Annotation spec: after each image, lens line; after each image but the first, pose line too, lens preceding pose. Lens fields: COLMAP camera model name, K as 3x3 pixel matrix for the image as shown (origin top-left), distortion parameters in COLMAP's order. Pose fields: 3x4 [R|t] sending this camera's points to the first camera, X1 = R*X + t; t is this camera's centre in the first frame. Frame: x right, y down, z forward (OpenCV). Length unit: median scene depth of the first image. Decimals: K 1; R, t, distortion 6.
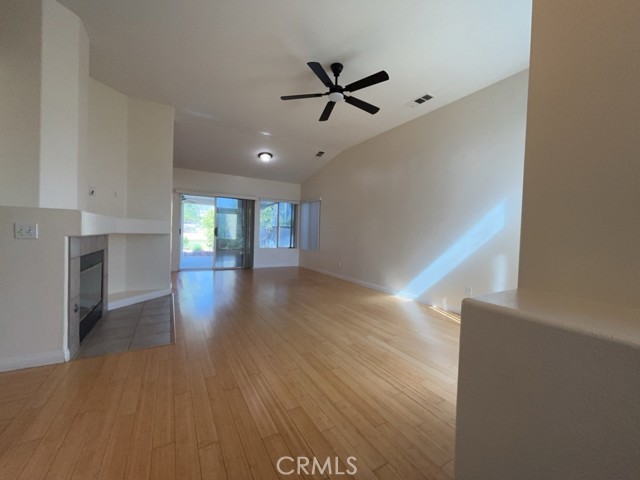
lens RADIAL K [[259.3, 0, 318.4], [0, 259.3, 238.8], [0, 0, 1]] dist [-0.003422, -0.001224]
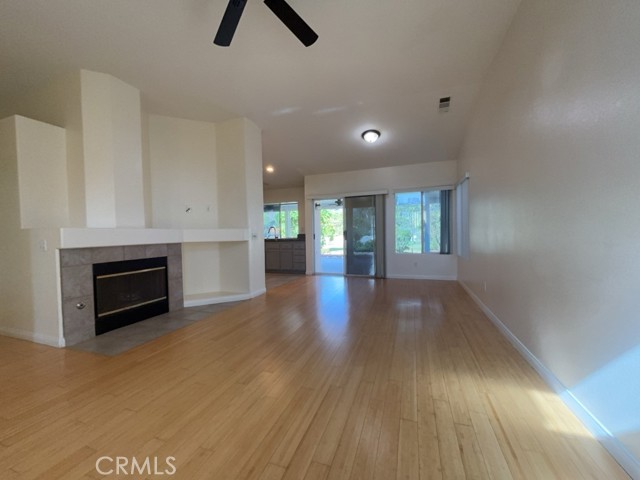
lens RADIAL K [[259.3, 0, 320.0], [0, 259.3, 242.2], [0, 0, 1]] dist [-0.003422, -0.001224]
pose [[0.646633, -0.010124, -0.762734, 0.278421], [0.022888, 0.999719, 0.006134, -0.009082], [0.762458, -0.021424, 0.646683, 0.382519]]
